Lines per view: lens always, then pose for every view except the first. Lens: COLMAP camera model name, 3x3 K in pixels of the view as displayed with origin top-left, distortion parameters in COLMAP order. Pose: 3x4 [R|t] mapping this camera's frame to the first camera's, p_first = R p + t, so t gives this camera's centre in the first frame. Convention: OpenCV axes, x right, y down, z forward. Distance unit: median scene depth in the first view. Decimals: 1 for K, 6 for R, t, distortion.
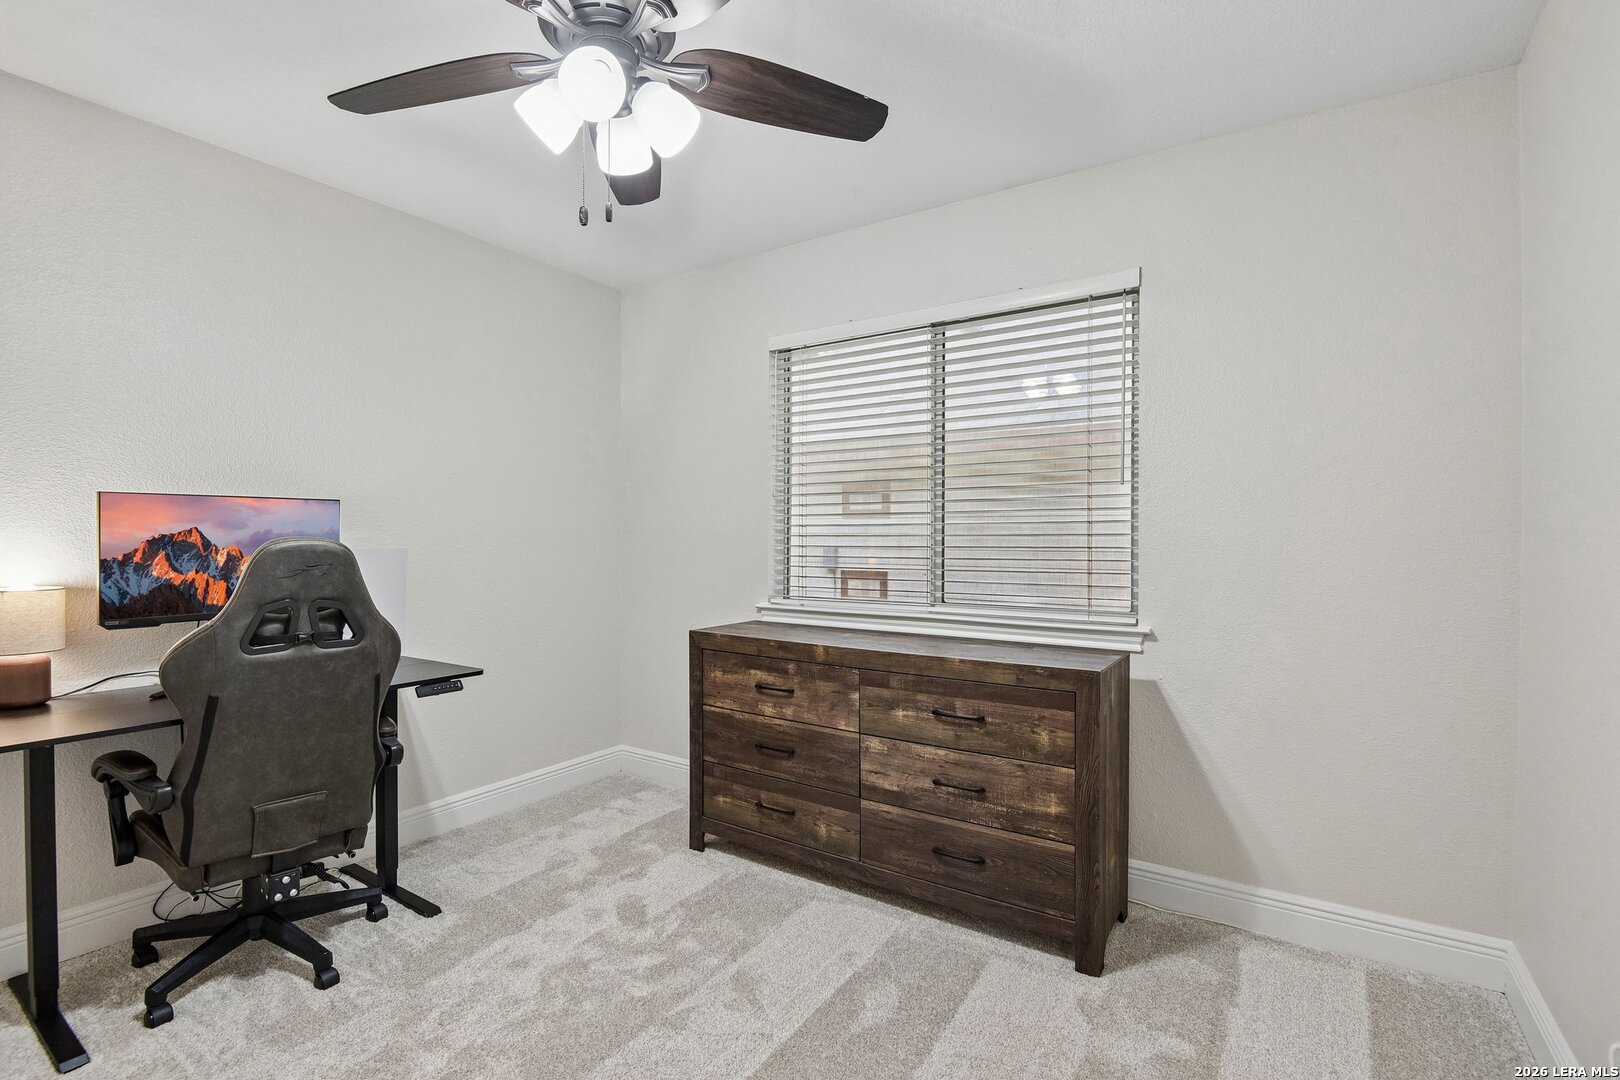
lens RADIAL K [[755.7, 0, 815.5], [0, 755.7, 544.5], [0, 0, 1]] dist [-0.017268, -0.004078]
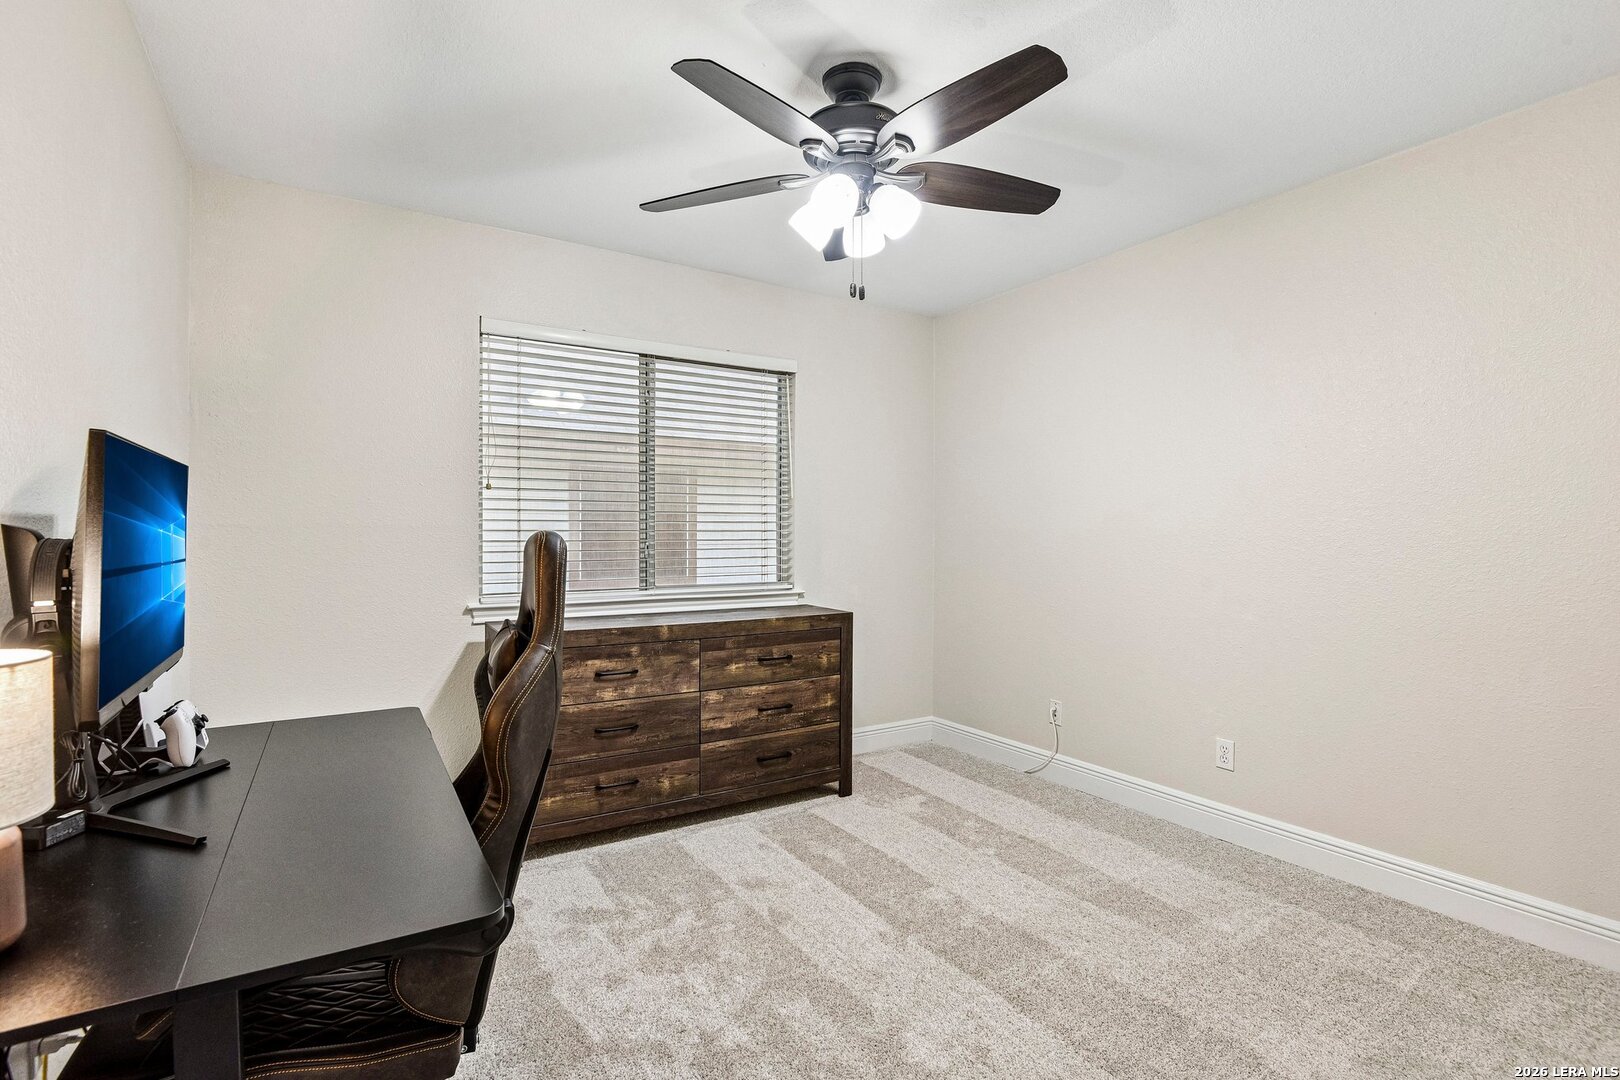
lens RADIAL K [[755.7, 0, 808.5], [0, 755.7, 545.6], [0, 0, 1]] dist [-0.017268, -0.004078]
pose [[0.398391, -0.014926, 0.917094, -1.016480], [0.008392, 0.999885, 0.012628, -0.002602], [-0.917177, 0.002666, 0.398471, 0.349033]]
